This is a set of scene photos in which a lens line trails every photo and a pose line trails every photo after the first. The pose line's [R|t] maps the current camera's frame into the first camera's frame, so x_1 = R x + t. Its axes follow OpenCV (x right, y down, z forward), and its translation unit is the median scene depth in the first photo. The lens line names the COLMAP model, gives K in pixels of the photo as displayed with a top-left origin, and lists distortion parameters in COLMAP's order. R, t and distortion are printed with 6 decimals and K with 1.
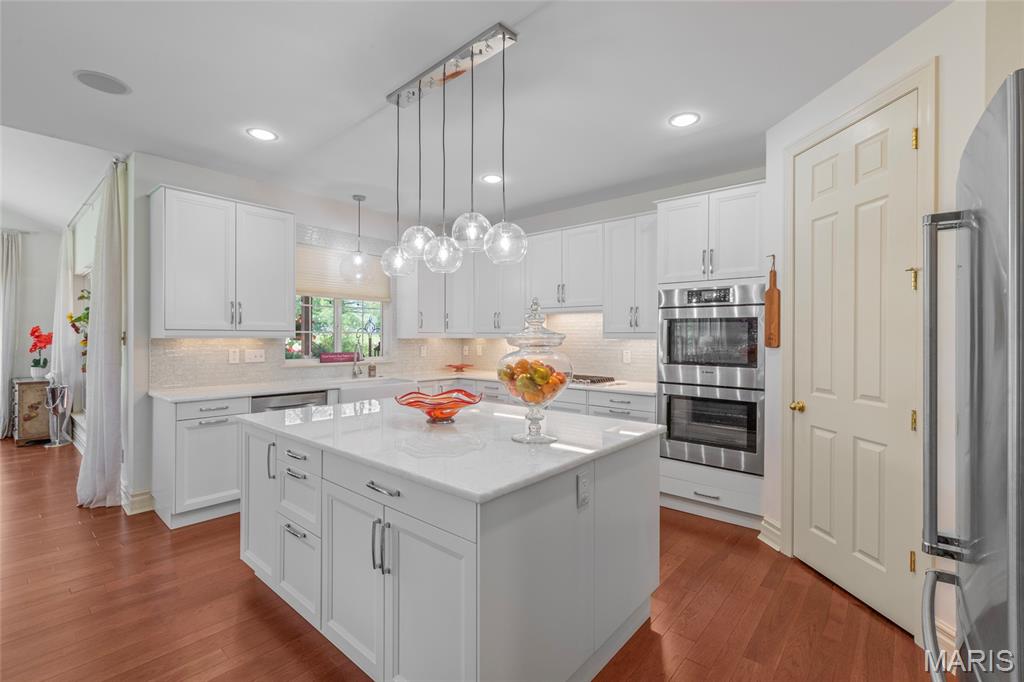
lens RADIAL K [[451.9, 0, 510.4], [0, 451.9, 338.3], [0, 0, 1]] dist [0.001010, 0.000065]
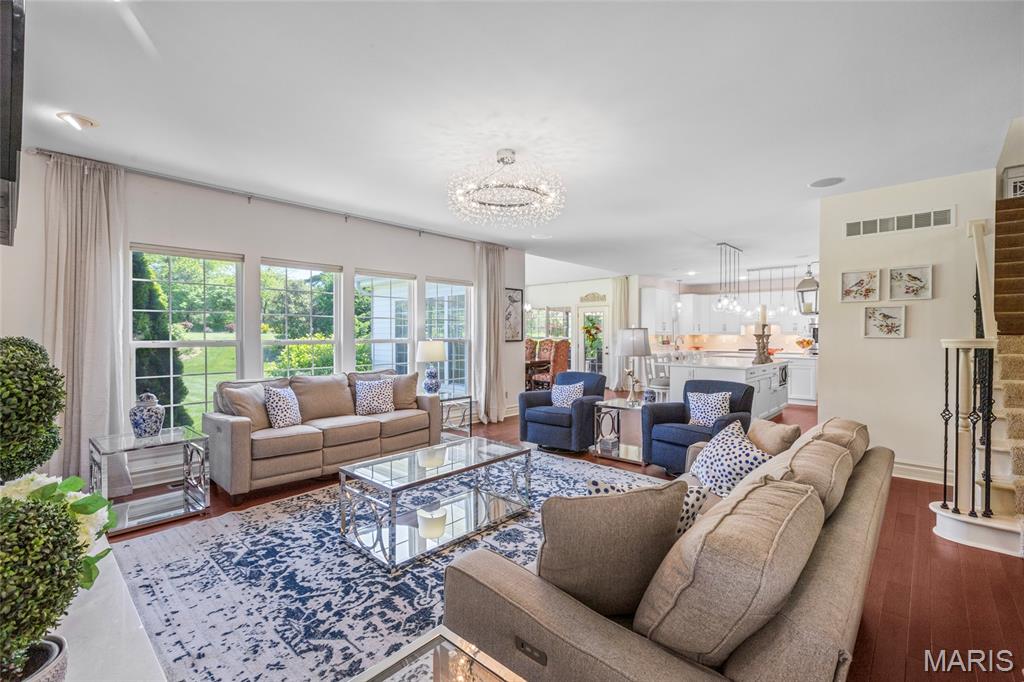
lens RADIAL K [[451.9, 0, 510.4], [0, 451.9, 338.3], [0, 0, 1]] dist [0.001010, 0.000065]
pose [[0.999300, -0.004274, -0.037171, -1.485761], [0.004505, 0.999971, 0.006124, -0.001382], [0.037144, -0.006287, 0.999290, -1.995866]]
